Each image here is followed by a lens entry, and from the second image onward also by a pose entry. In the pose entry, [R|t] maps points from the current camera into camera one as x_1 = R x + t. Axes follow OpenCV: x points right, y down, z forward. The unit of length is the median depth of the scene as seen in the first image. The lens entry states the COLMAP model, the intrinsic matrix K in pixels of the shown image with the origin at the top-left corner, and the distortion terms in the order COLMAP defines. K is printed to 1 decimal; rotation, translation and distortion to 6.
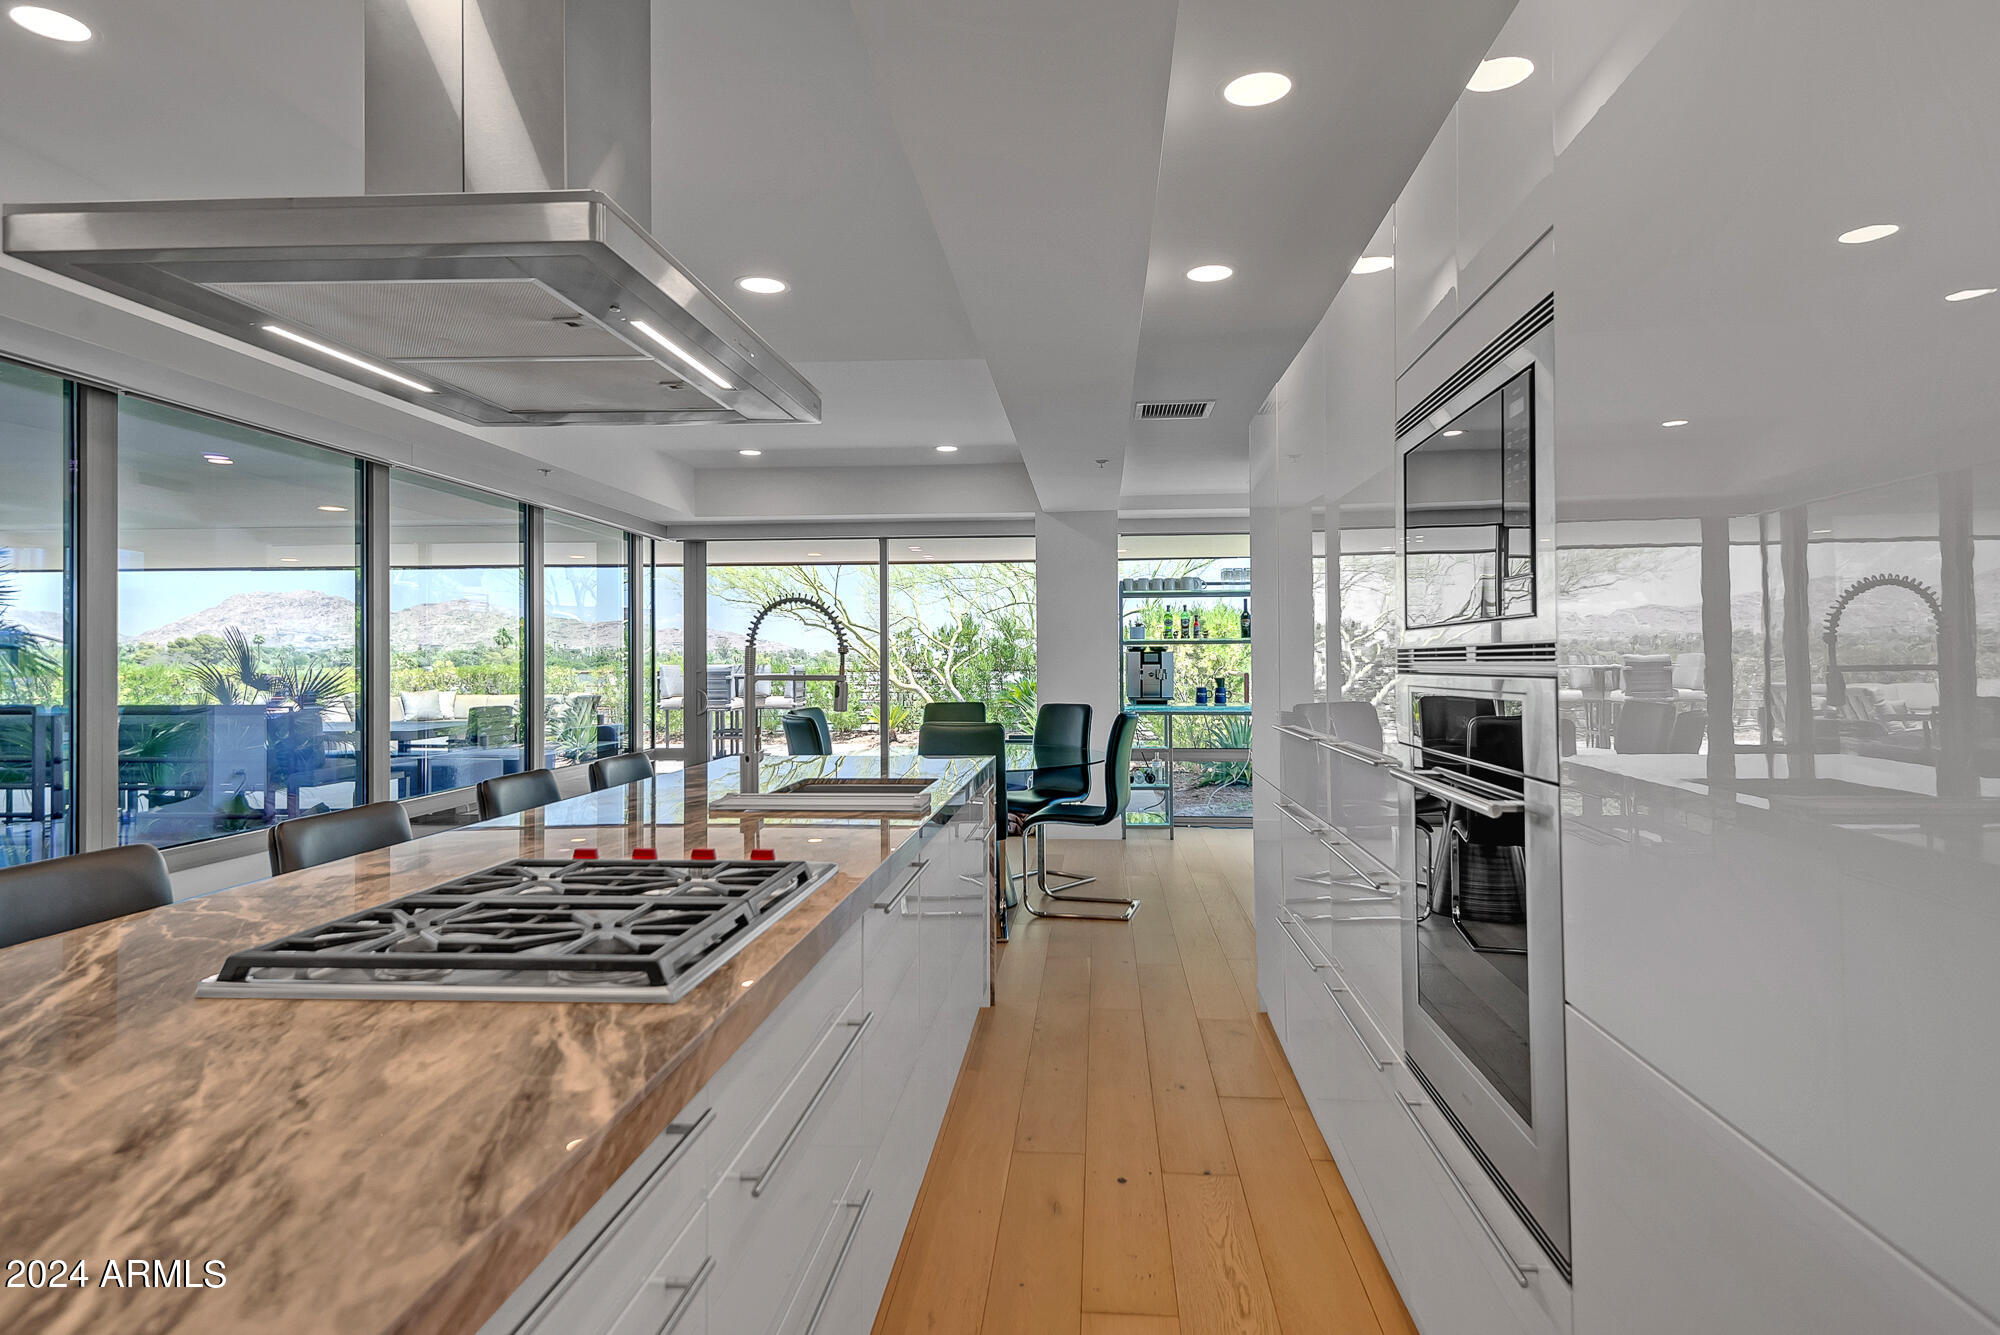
lens RADIAL K [[1232.7, 0, 991.3], [0, 1232.7, 663.5], [0, 0, 1]] dist [0.051589, 0.000332]
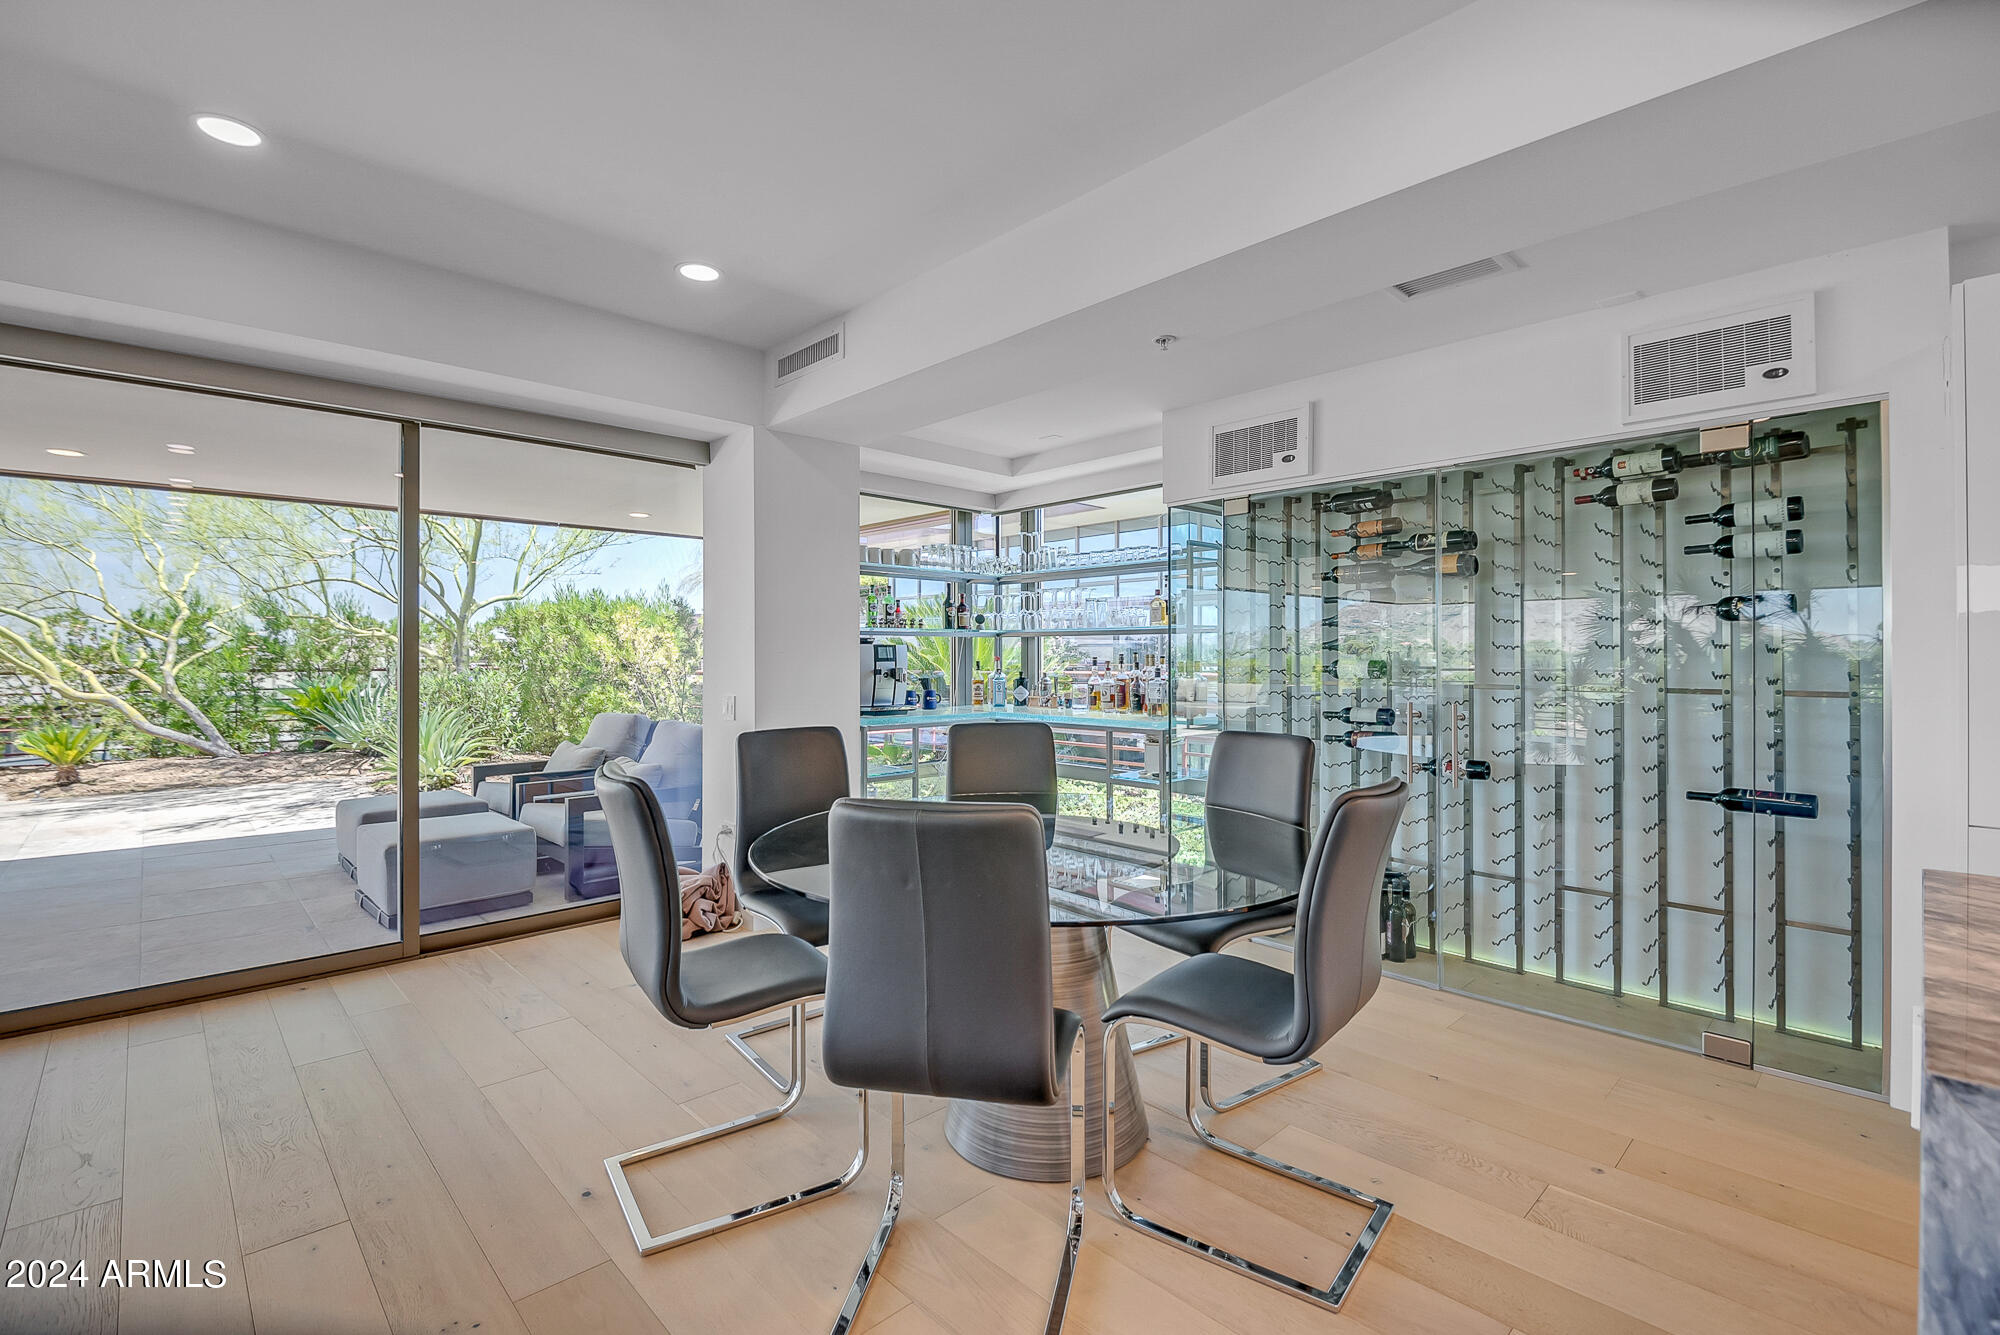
lens RADIAL K [[901.5, 0, 991.4], [0, 901.5, 657.5], [0, 0, 1]] dist [0.001111, -0.001462]
pose [[0.648192, 0.006440, 0.761450, -0.215226], [-0.000868, 0.999970, -0.007718, 0.002274], [-0.761476, 0.004342, 0.648178, 0.538408]]
